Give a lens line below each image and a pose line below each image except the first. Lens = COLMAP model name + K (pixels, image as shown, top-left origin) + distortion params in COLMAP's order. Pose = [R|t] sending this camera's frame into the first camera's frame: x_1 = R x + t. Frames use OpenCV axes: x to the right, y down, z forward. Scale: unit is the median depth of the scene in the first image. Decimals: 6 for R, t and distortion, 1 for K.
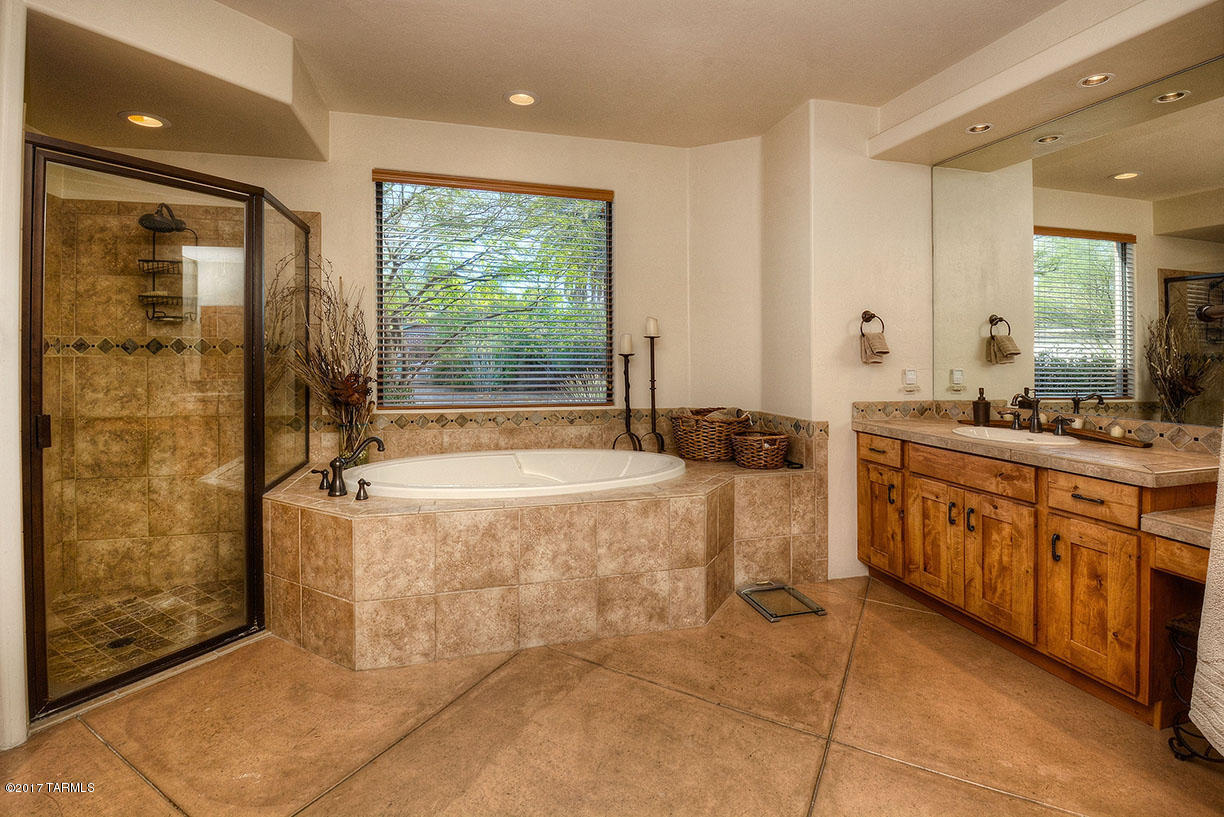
lens RADIAL K [[556.1, 0, 609.2], [0, 556.1, 357.6], [0, 0, 1]] dist [-0.002052, -0.012850]
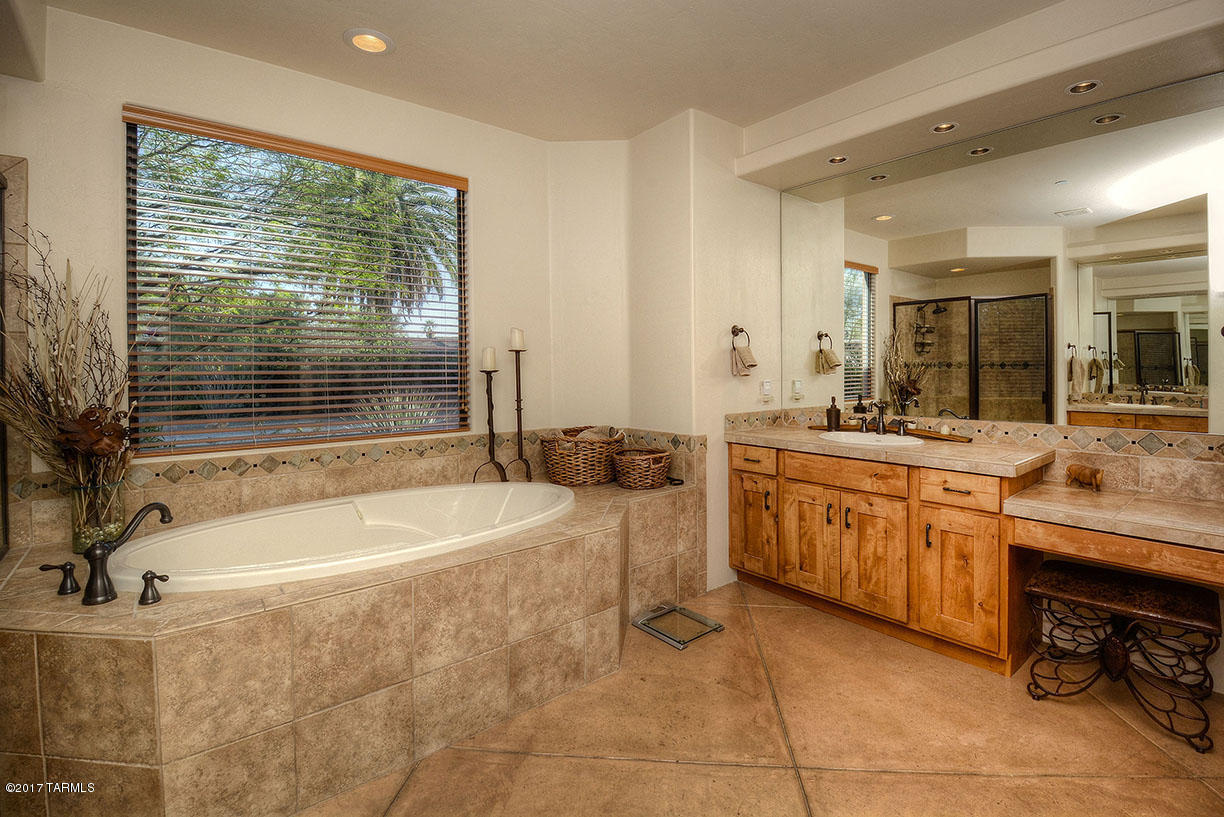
lens RADIAL K [[557.7, 0, 613.8], [0, 557.7, 372.9], [0, 0, 1]] dist [0.002619, -0.019007]
pose [[0.909064, -0.018067, 0.416264, -0.203200], [0.015724, 0.999835, 0.009058, -0.009961], [-0.416359, -0.001689, 0.909199, 0.178665]]
